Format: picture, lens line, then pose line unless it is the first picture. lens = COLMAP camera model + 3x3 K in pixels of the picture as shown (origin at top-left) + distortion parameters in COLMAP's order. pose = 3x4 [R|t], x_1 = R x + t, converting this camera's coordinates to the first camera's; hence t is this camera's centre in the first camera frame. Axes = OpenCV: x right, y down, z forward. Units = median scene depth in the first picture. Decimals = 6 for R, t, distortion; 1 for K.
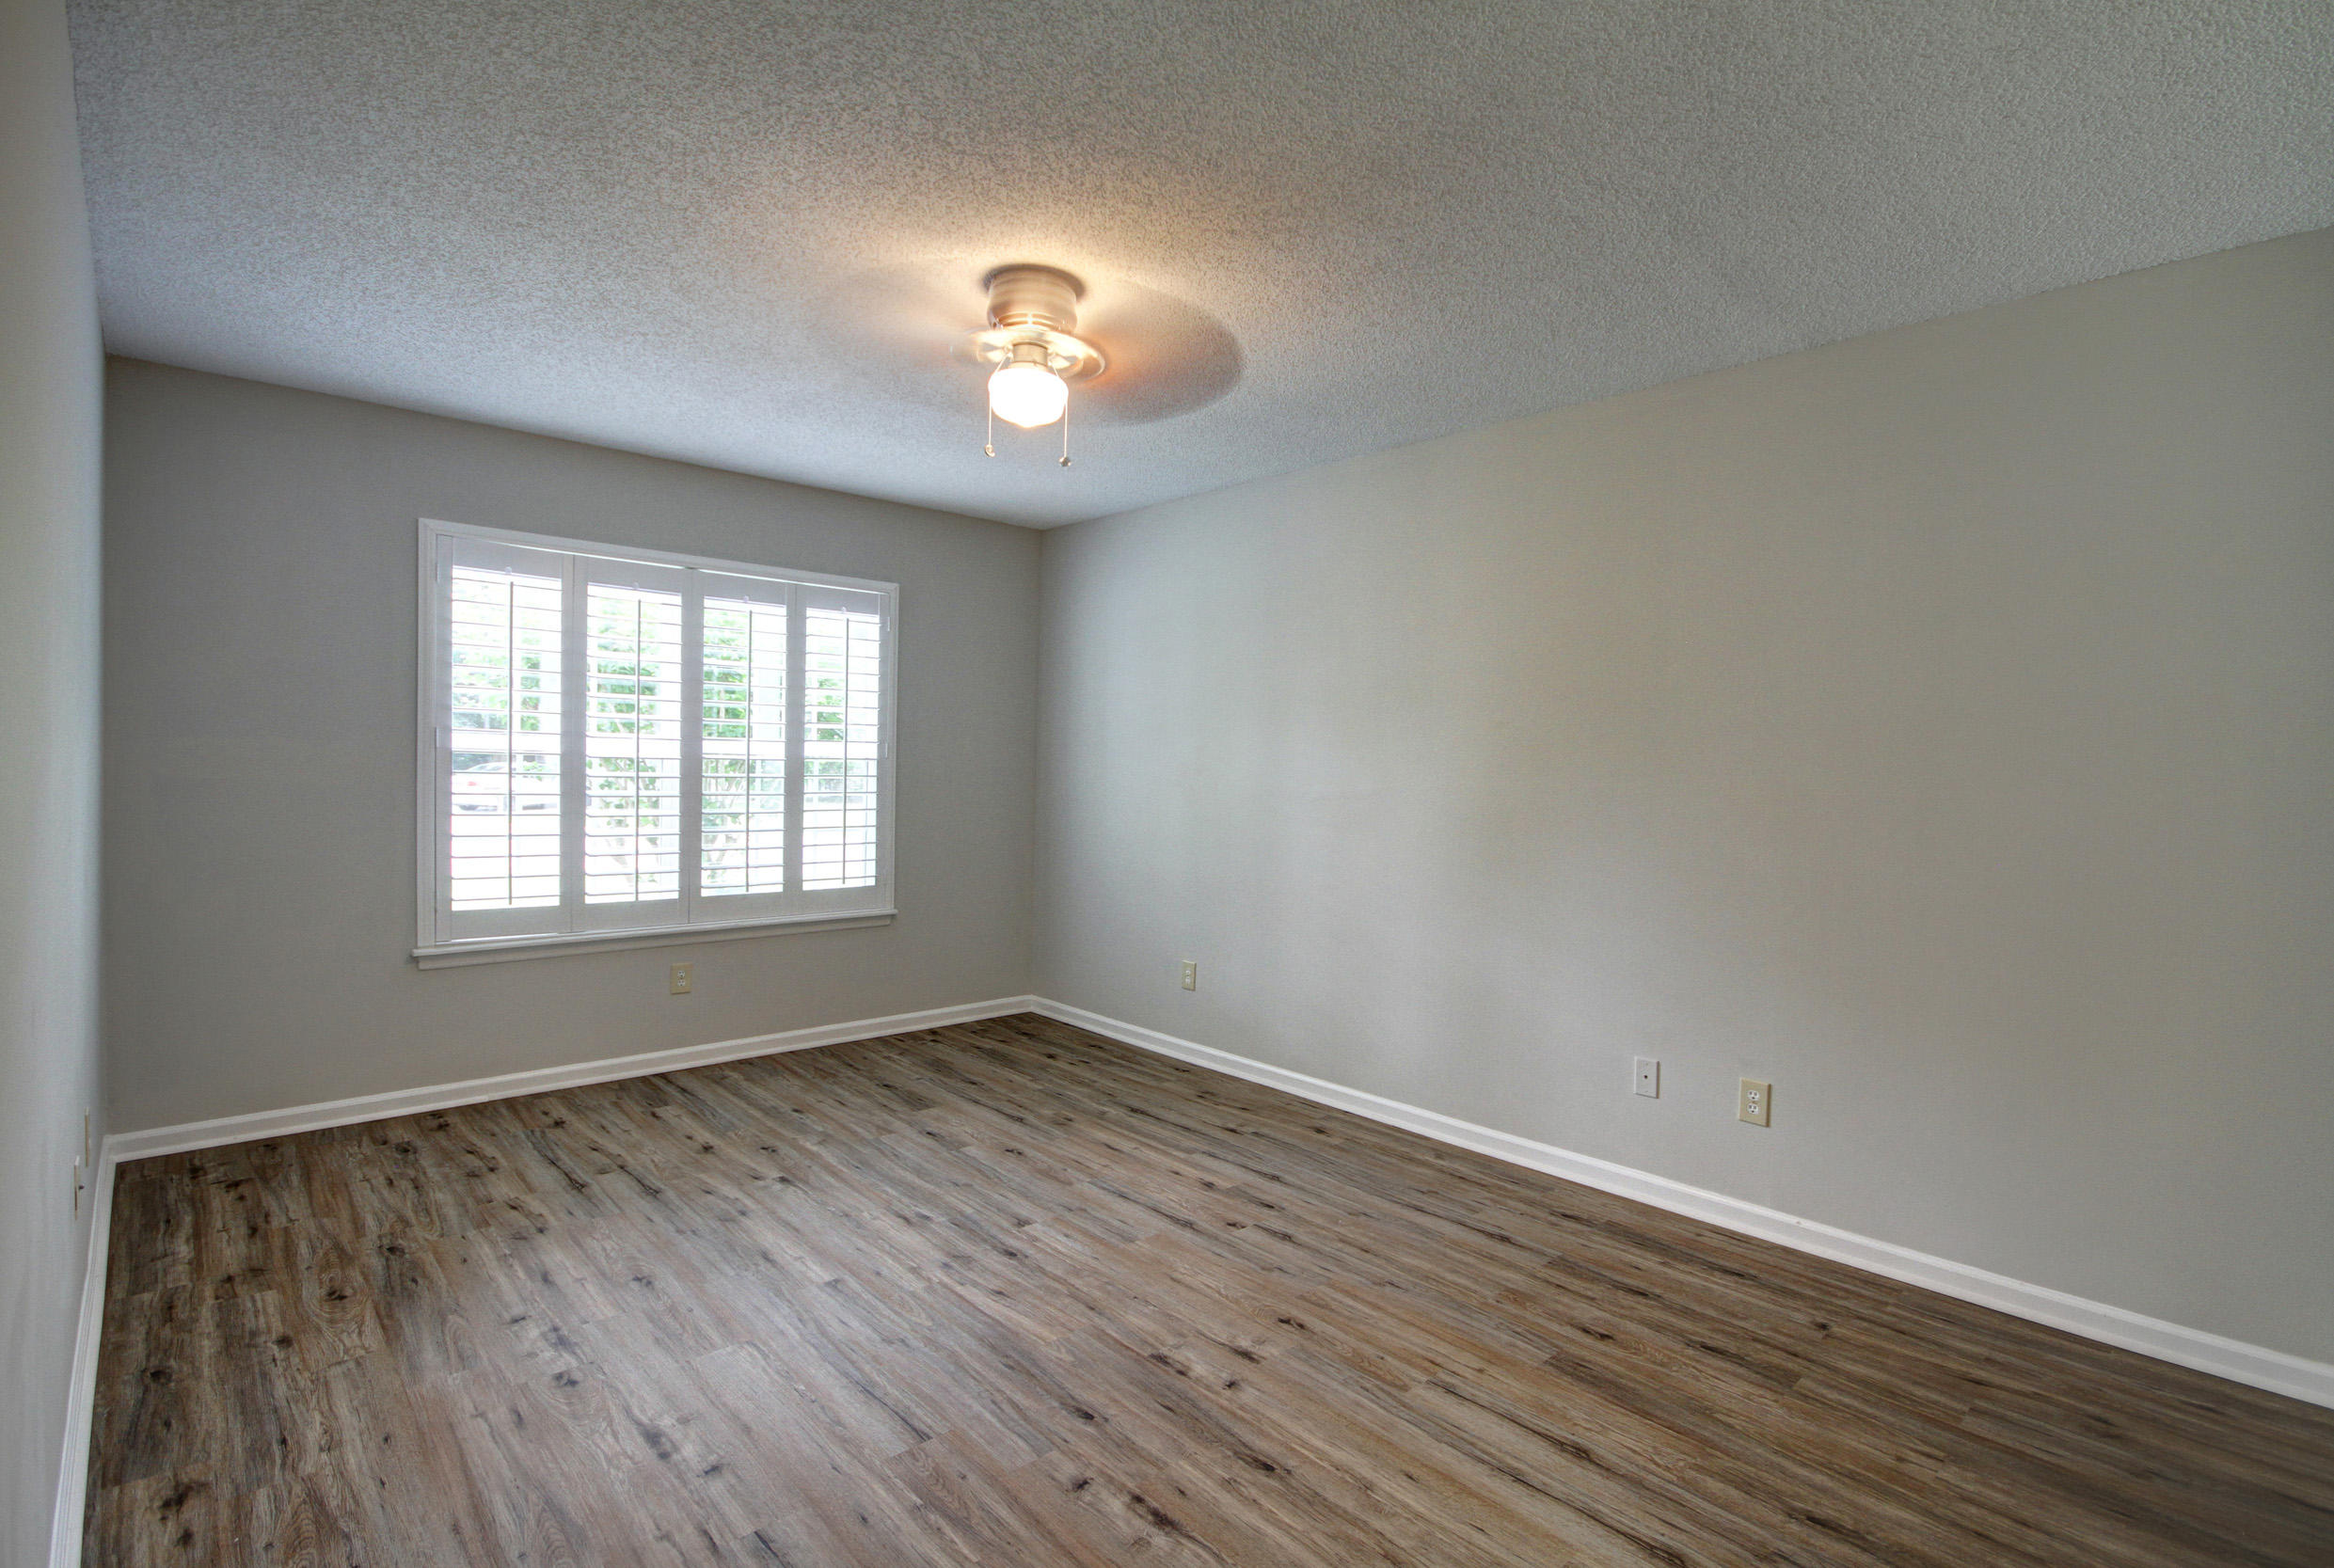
lens RADIAL K [[1097.3, 0, 1173.5], [0, 1097.3, 783.0], [0, 0, 1]] dist [0.009617, -0.010381]
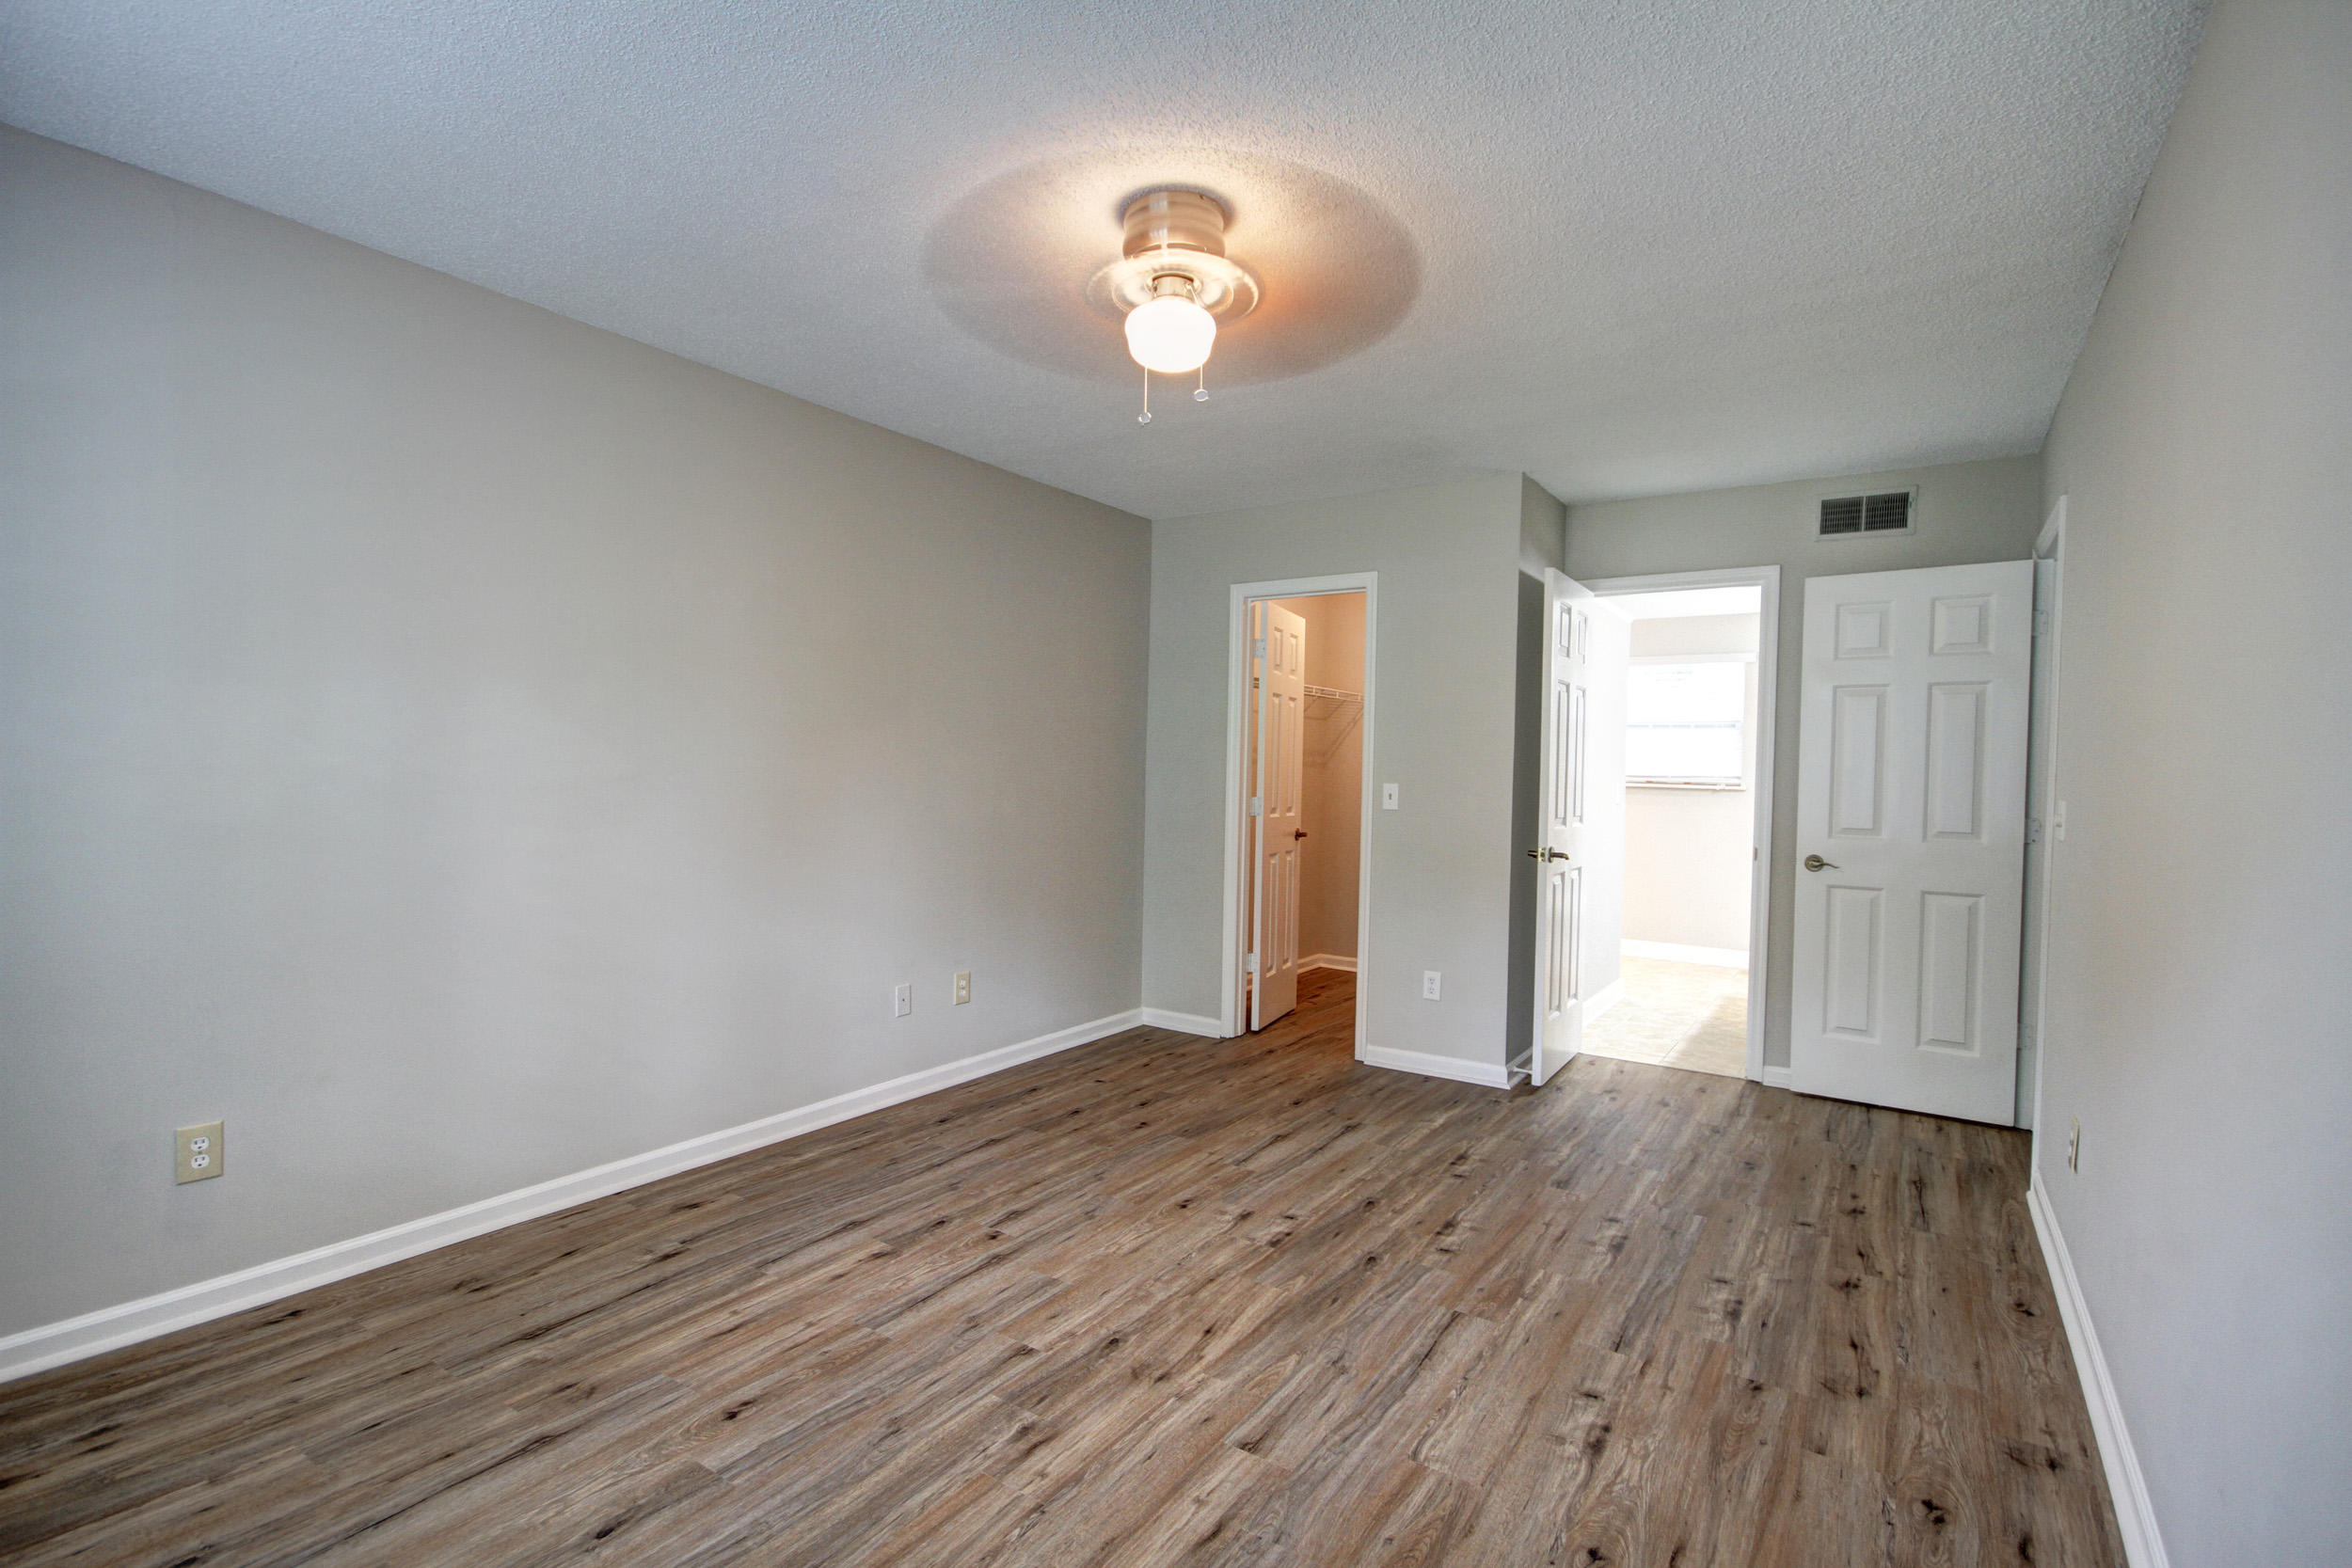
lens RADIAL K [[1105.7, 0, 1180.1], [0, 1105.7, 786.3], [0, 0, 1]] dist [0.009617, -0.010381]
pose [[-0.247317, -0.040658, 0.968081, -0.926841], [-0.014444, 0.999163, 0.038274, -0.022762], [-0.968827, -0.004517, -0.247697, 1.130104]]
